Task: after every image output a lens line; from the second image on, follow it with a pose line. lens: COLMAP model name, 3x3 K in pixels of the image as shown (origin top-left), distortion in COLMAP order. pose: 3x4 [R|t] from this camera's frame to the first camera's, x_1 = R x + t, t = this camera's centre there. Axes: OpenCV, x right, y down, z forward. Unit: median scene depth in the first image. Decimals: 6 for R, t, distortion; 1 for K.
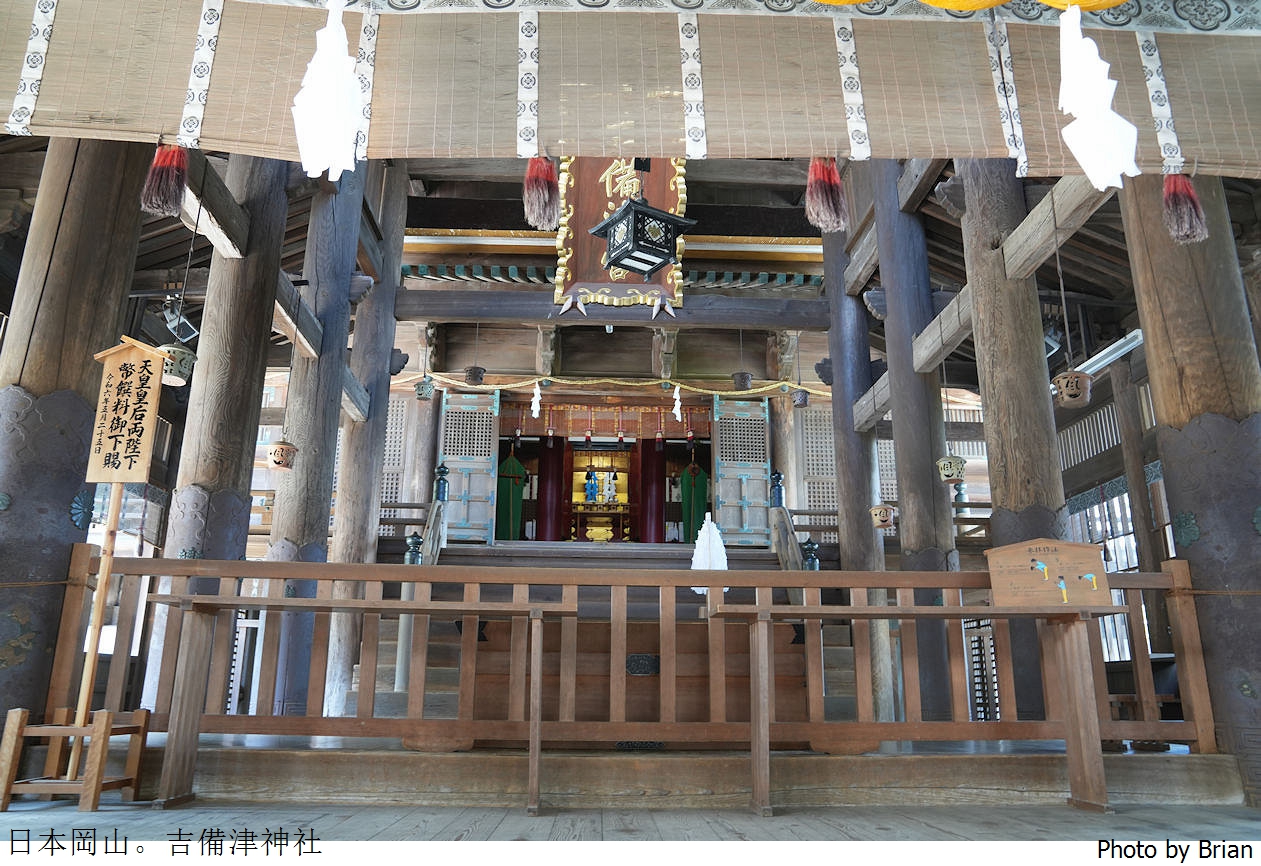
lens RADIAL K [[923.8, 0, 619.3], [0, 923.8, 428.8], [0, 0, 1]] dist [-0.111861, 0.105189]
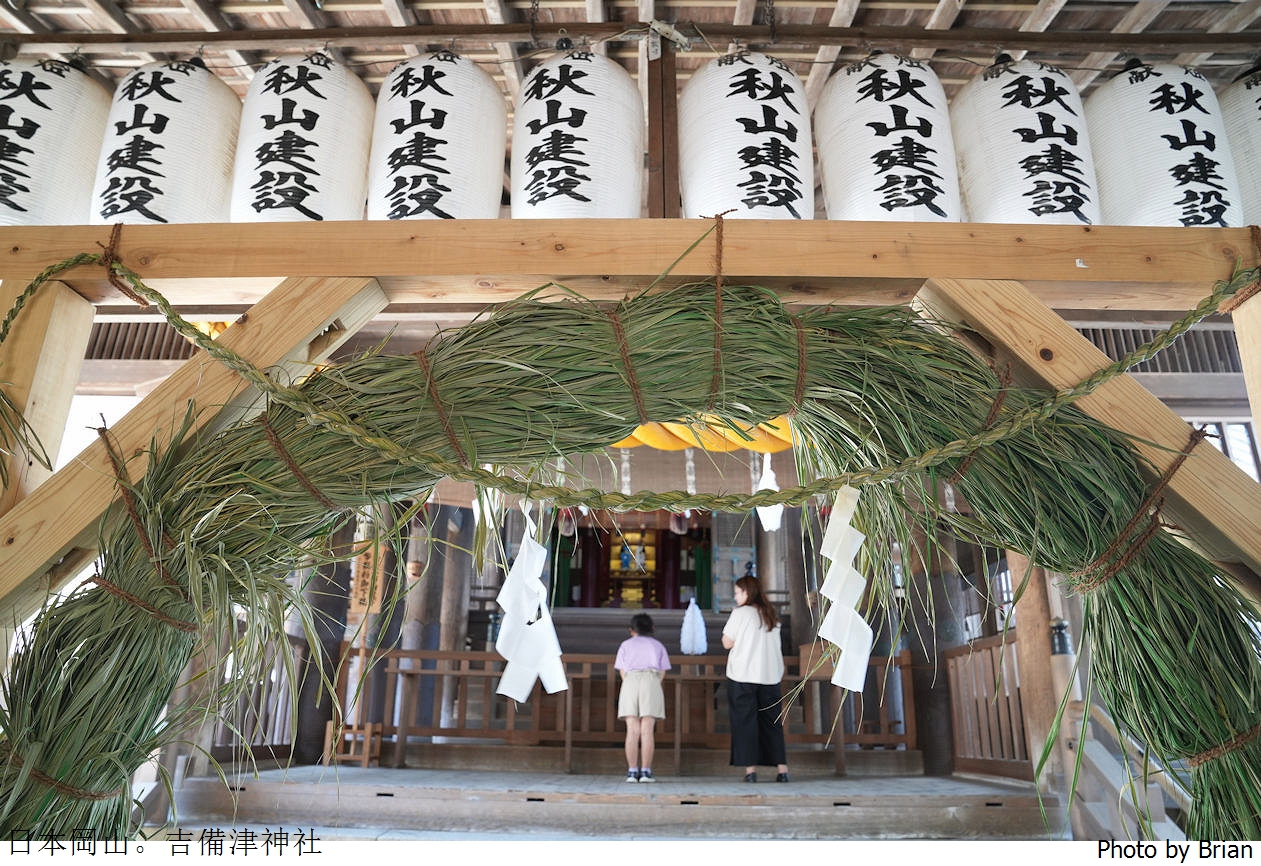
lens RADIAL K [[884.9, 0, 625.8], [0, 884.9, 414.5], [0, 0, 1]] dist [-0.137734, 0.066306]
pose [[0.998893, -0.009149, -0.046137, 0.124390], [0.006241, 0.998008, -0.062774, -0.250309], [0.046619, 0.062416, 0.996961, -0.926176]]
